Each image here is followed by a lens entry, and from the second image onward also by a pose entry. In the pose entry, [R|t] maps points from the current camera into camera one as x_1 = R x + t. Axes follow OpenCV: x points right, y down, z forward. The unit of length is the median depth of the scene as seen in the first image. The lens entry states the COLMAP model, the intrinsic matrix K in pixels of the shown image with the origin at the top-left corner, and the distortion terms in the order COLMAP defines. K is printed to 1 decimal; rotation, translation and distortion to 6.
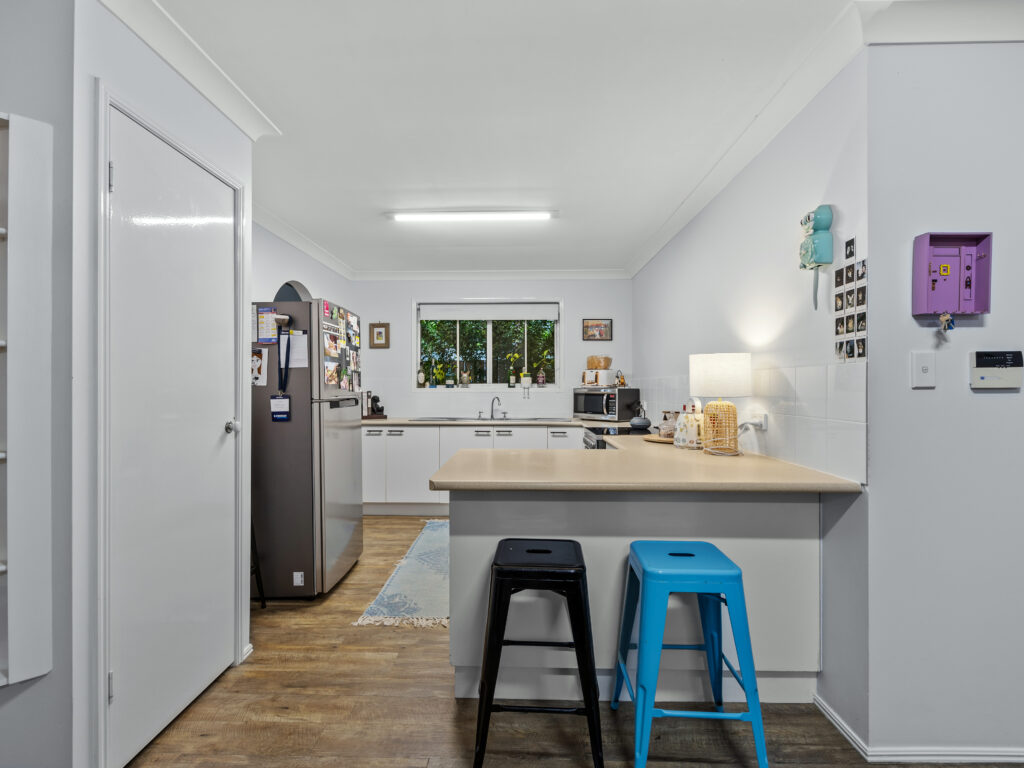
lens RADIAL K [[461.7, 0, 510.3], [0, 461.7, 386.5], [0, 0, 1]] dist [-0.005825, -0.000233]
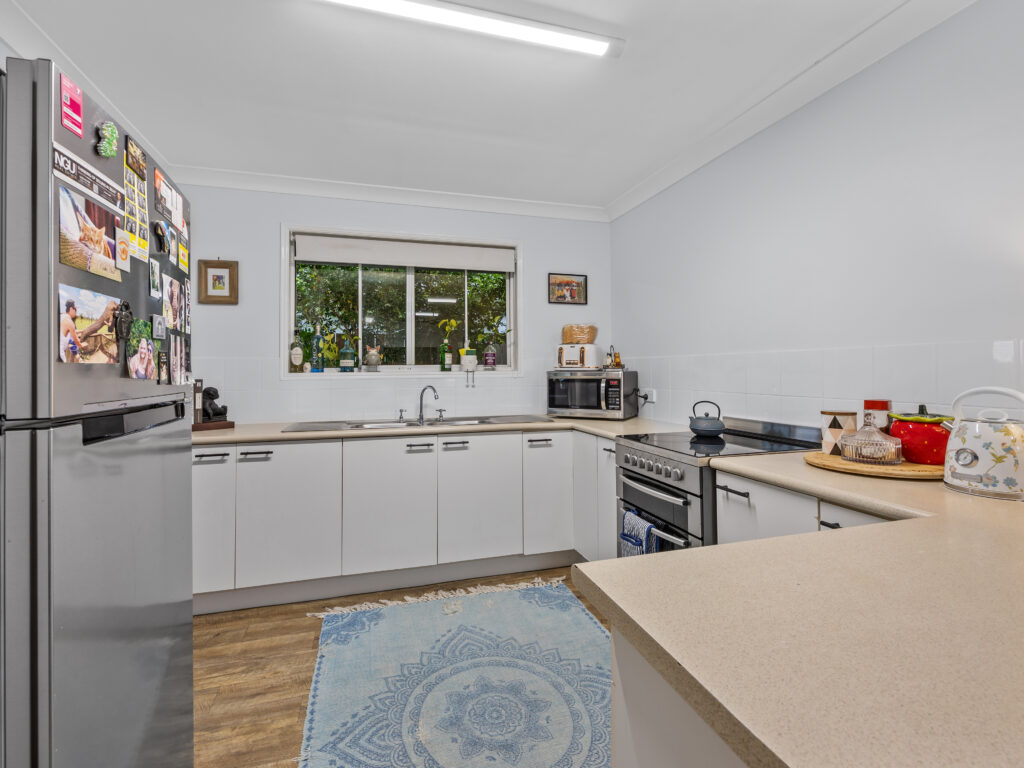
lens RADIAL K [[461.7, 0, 505.4], [0, 461.7, 358.8], [0, 0, 1]] dist [-0.005825, -0.000233]
pose [[0.949961, 0.000826, 0.312368, -0.133250], [0.006548, 0.999724, -0.022558, 0.000264], [-0.312300, 0.023475, 0.949693, 0.374771]]
